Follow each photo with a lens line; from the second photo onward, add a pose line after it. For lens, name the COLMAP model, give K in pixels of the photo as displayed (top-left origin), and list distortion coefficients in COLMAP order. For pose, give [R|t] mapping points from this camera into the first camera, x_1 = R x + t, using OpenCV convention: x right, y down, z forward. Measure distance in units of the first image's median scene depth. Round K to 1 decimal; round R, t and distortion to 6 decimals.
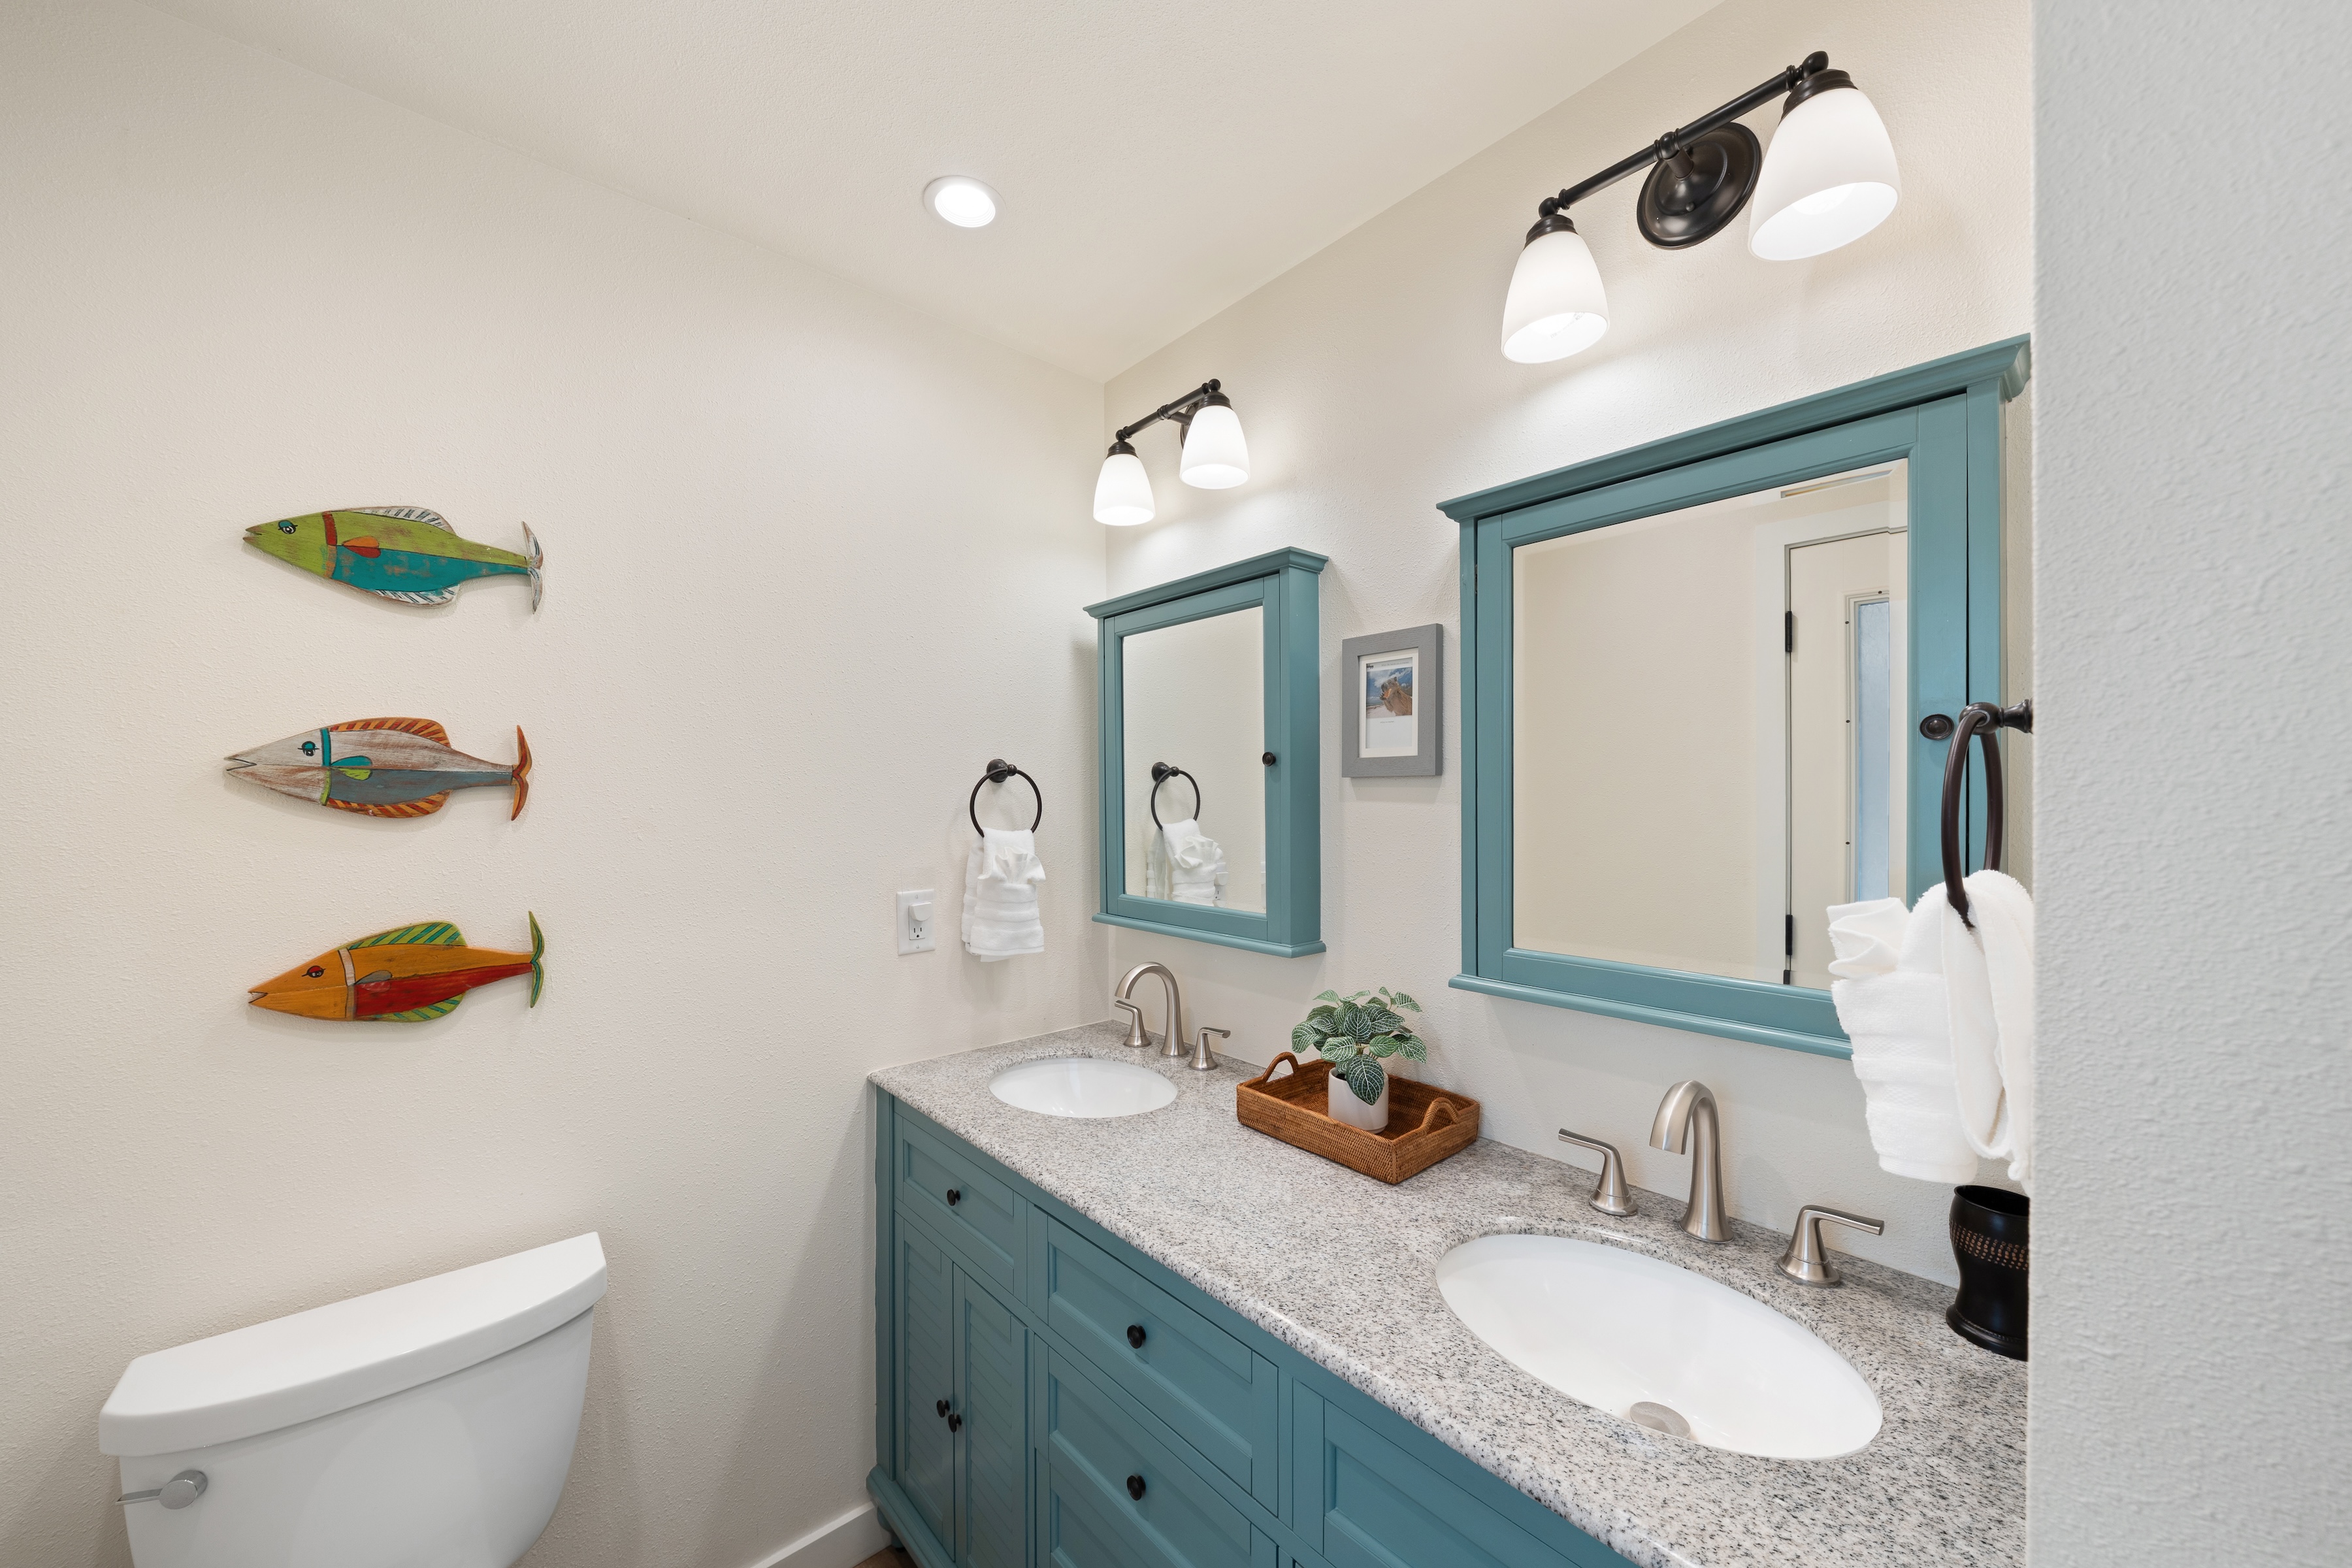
lens RADIAL K [[880.9, 0, 1174.7], [0, 880.9, 796.9], [0, 0, 1]] dist [-0.000390, -0.000076]
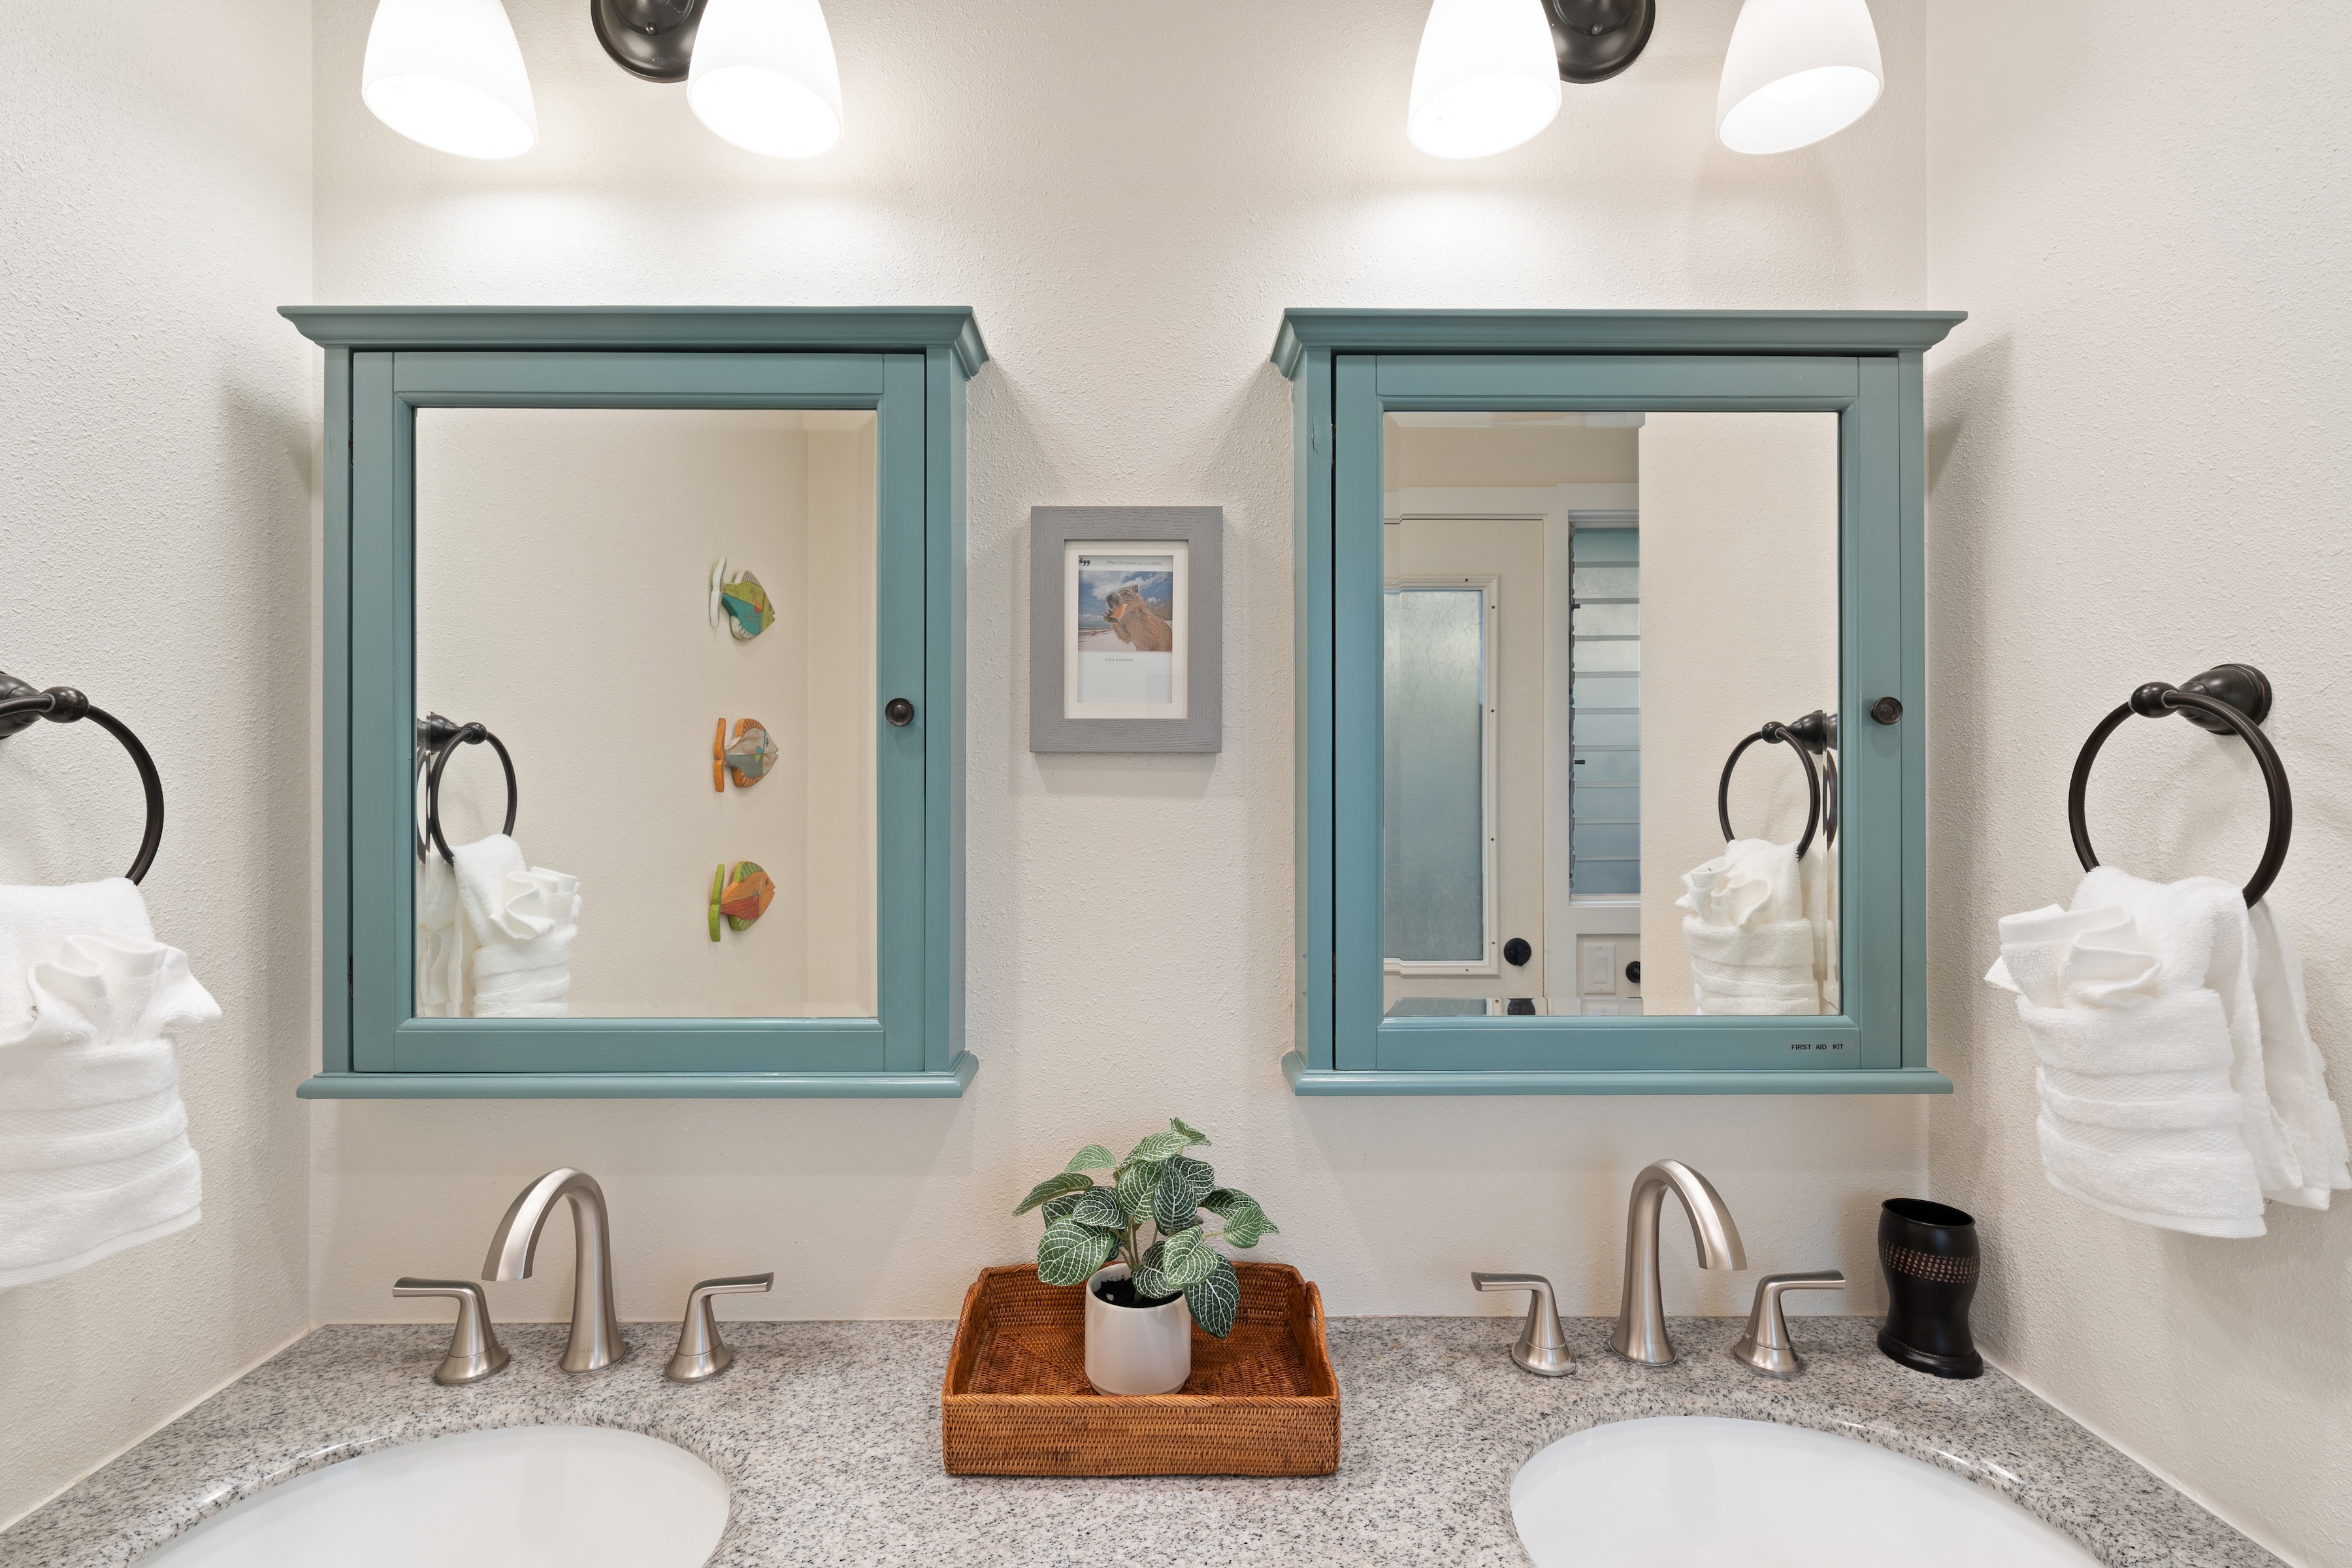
lens RADIAL K [[1063.4, 0, 1176.0], [0, 1063.4, 784.0], [0, 0, 1]] dist [0.001950, 0.000149]
pose [[0.646137, 0.008551, 0.763174, -0.270181], [0.000314, 0.999934, -0.011469, 0.005759], [-0.763222, 0.007650, 0.646092, 0.505534]]
